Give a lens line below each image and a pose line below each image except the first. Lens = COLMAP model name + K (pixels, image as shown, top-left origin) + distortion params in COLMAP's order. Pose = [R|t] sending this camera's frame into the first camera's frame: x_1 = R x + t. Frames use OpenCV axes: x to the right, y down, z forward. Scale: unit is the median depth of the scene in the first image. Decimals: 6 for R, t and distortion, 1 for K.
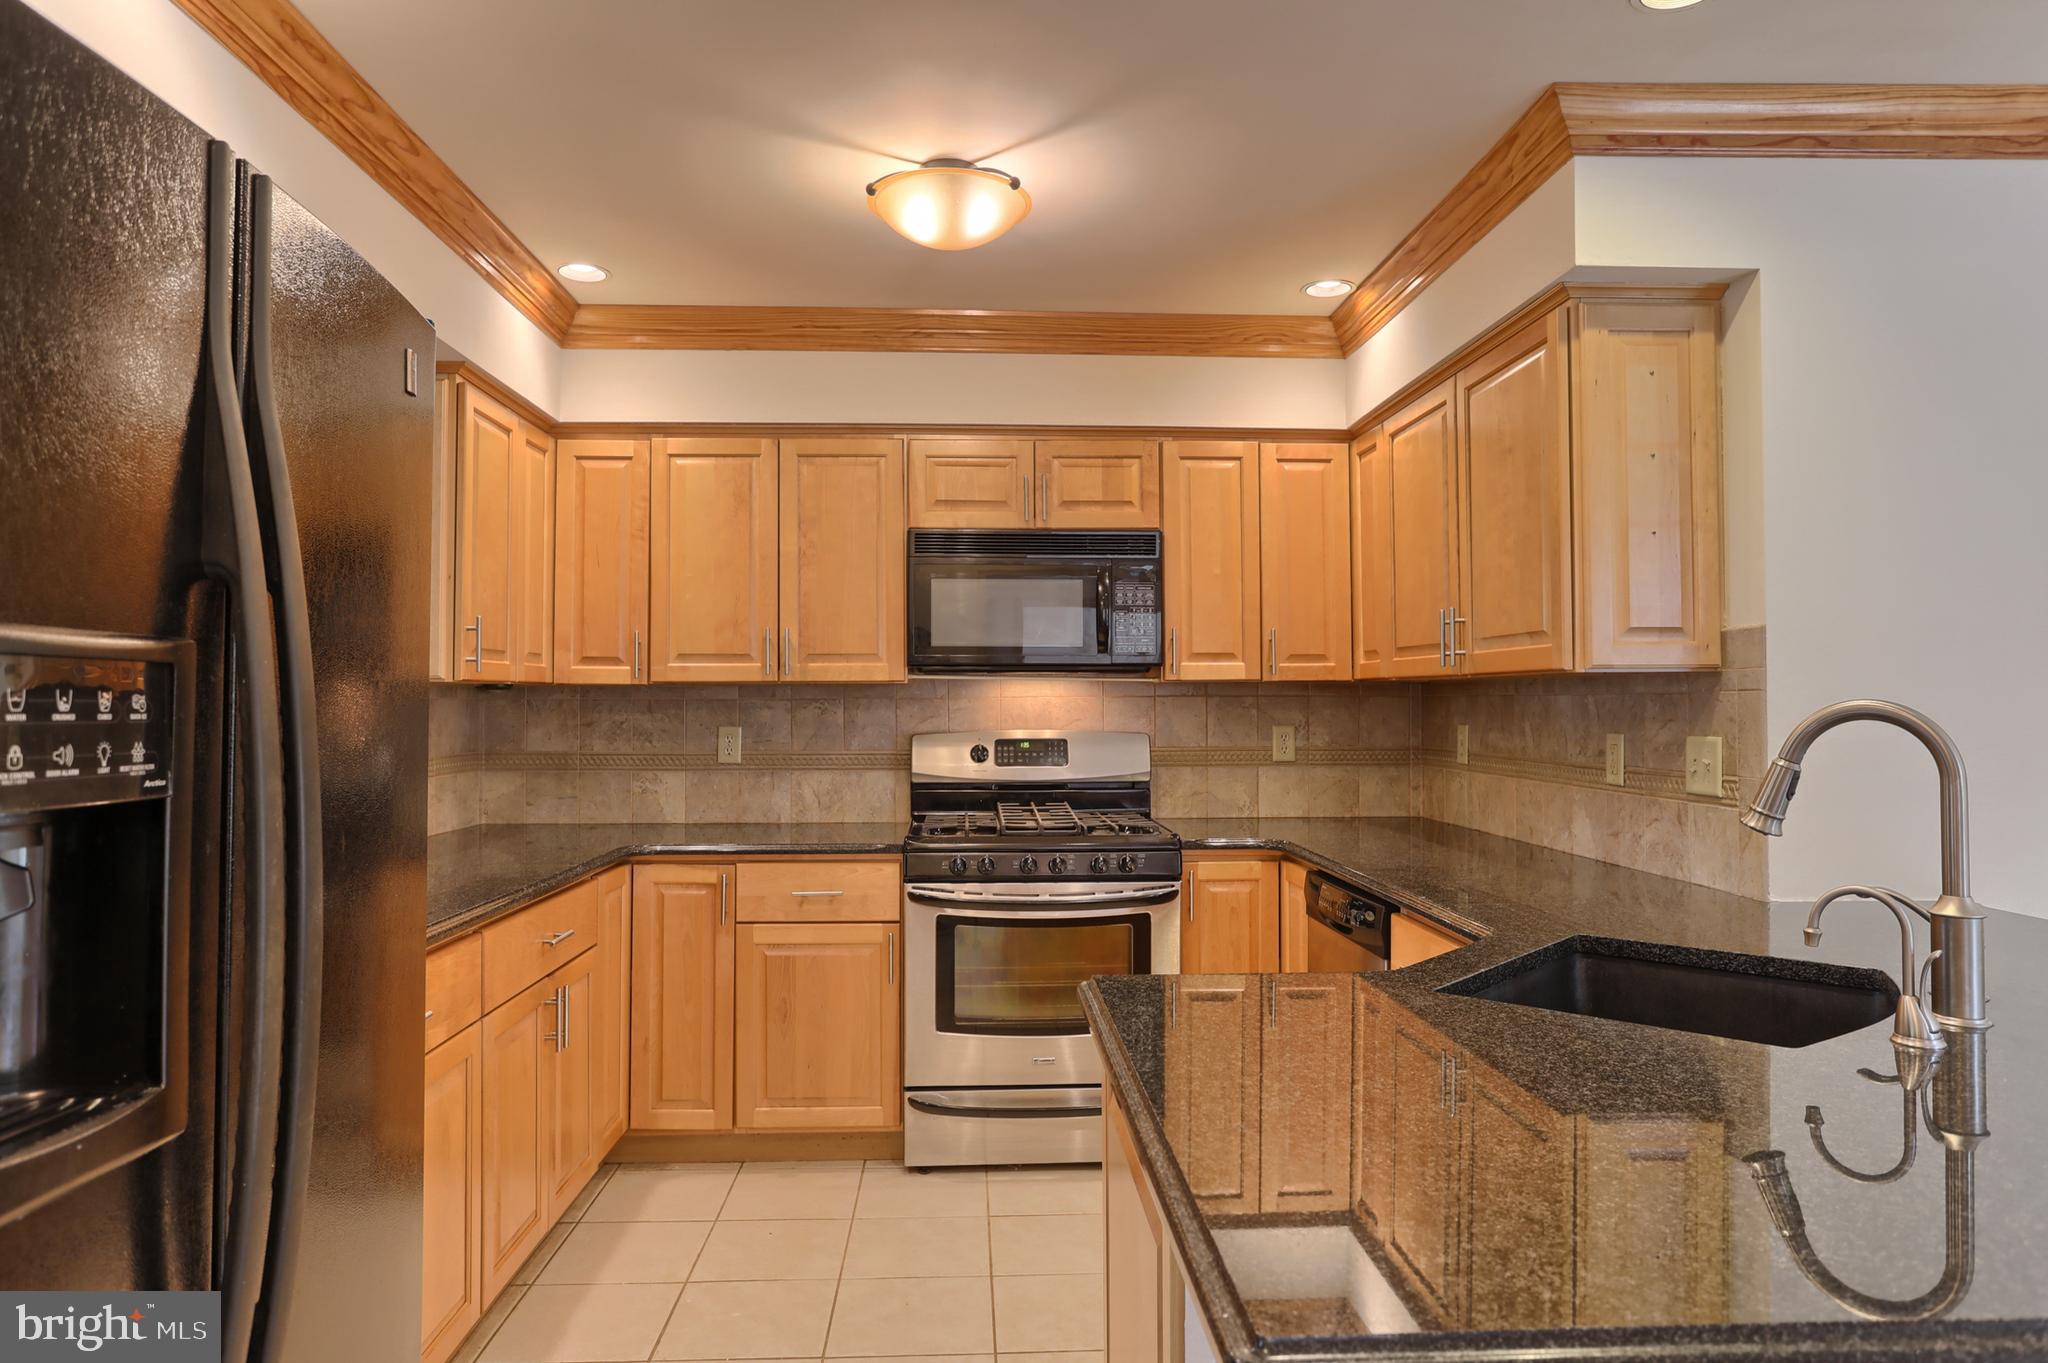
lens RADIAL K [[1266.9, 0, 1019.8], [0, 1266.9, 687.5], [0, 0, 1]] dist [-0.032884, 0.000433]
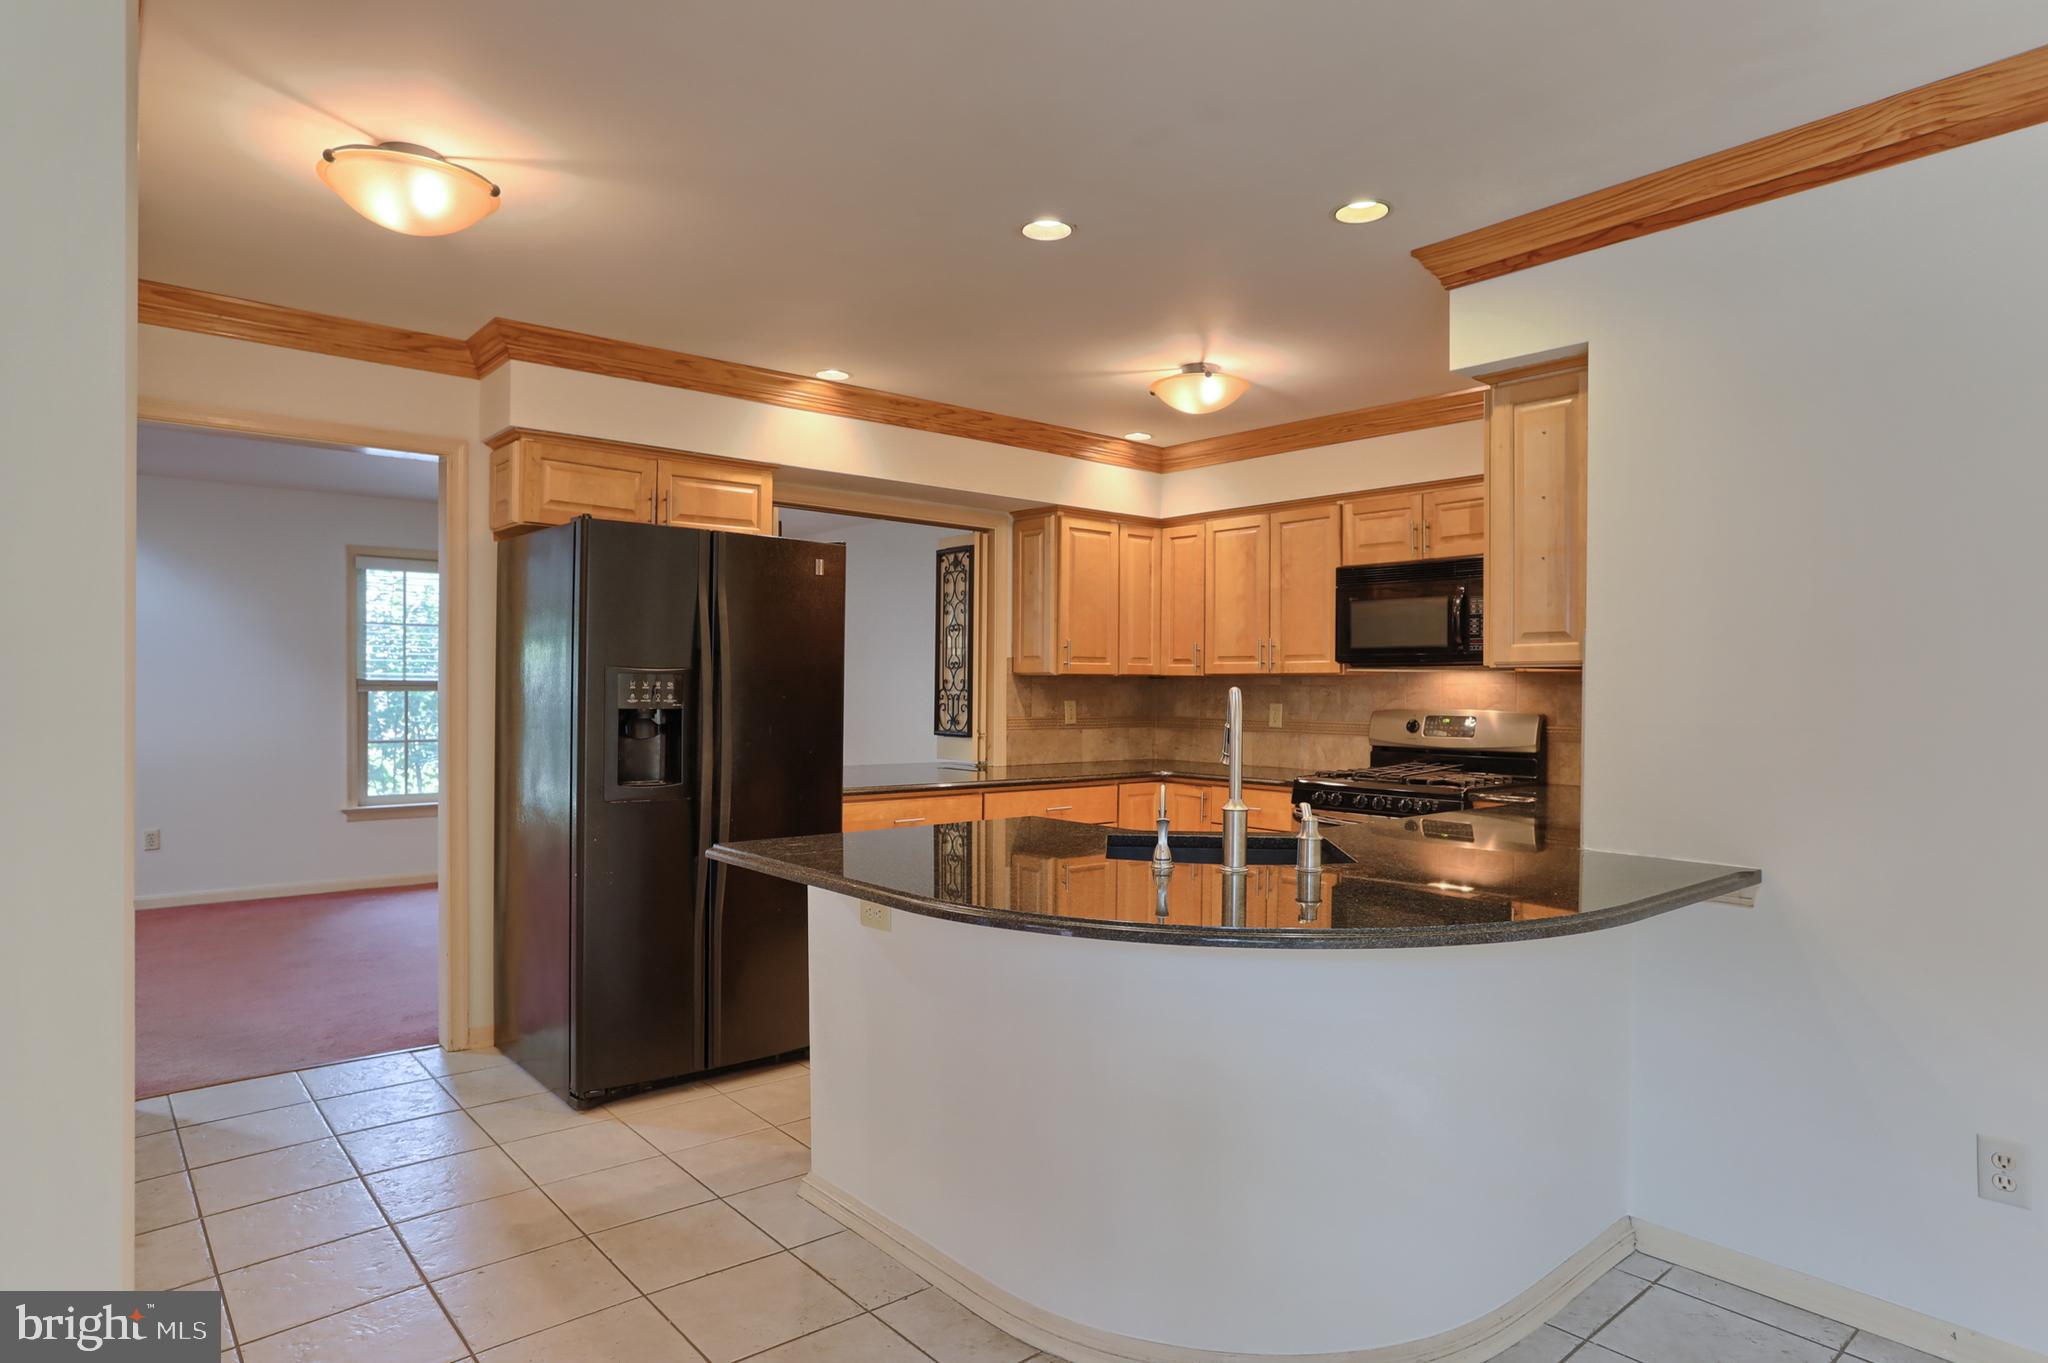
lens RADIAL K [[1159.3, 0, 1027.8], [0, 1159.3, 690.9], [0, 0, 1]] dist [-0.021924, 0.009015]
pose [[0.621865, 0.008292, -0.783081, 0.721416], [0.002714, 0.999915, 0.012743, -0.002338], [0.783120, -0.010049, 0.621790, -0.096678]]
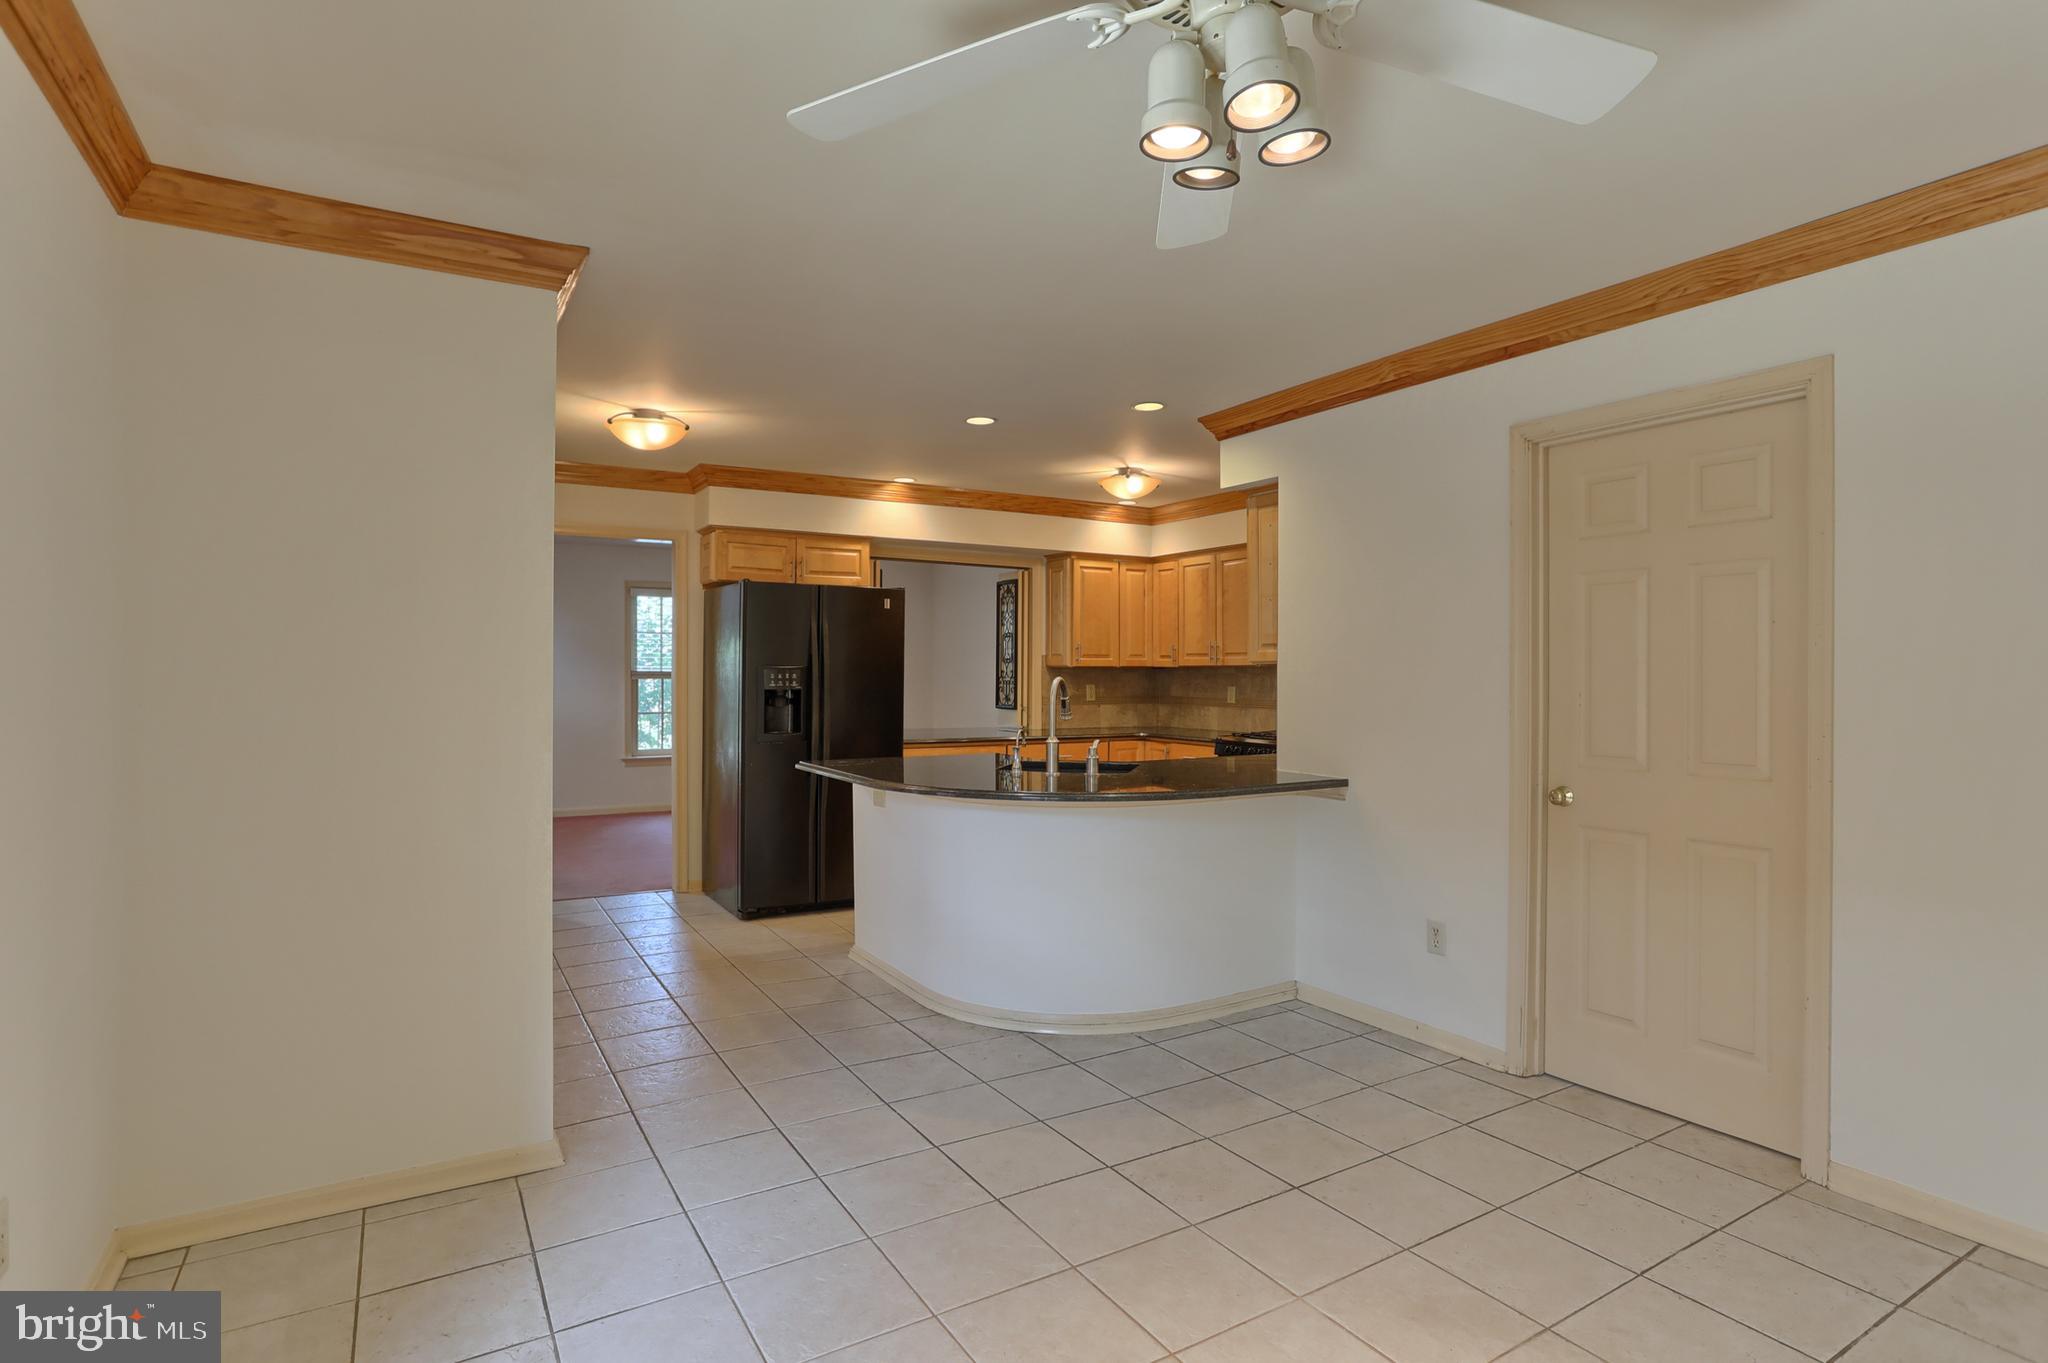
lens RADIAL K [[1043.6, 0, 1029.7], [0, 1043.6, 668.6], [0, 0, 1]] dist [-0.027249, 0.000708]
pose [[0.482940, 0.000476, -0.875654, 1.233566], [0.007518, 0.999961, 0.004690, -0.010386], [0.875621, -0.008848, 0.482917, -0.154603]]
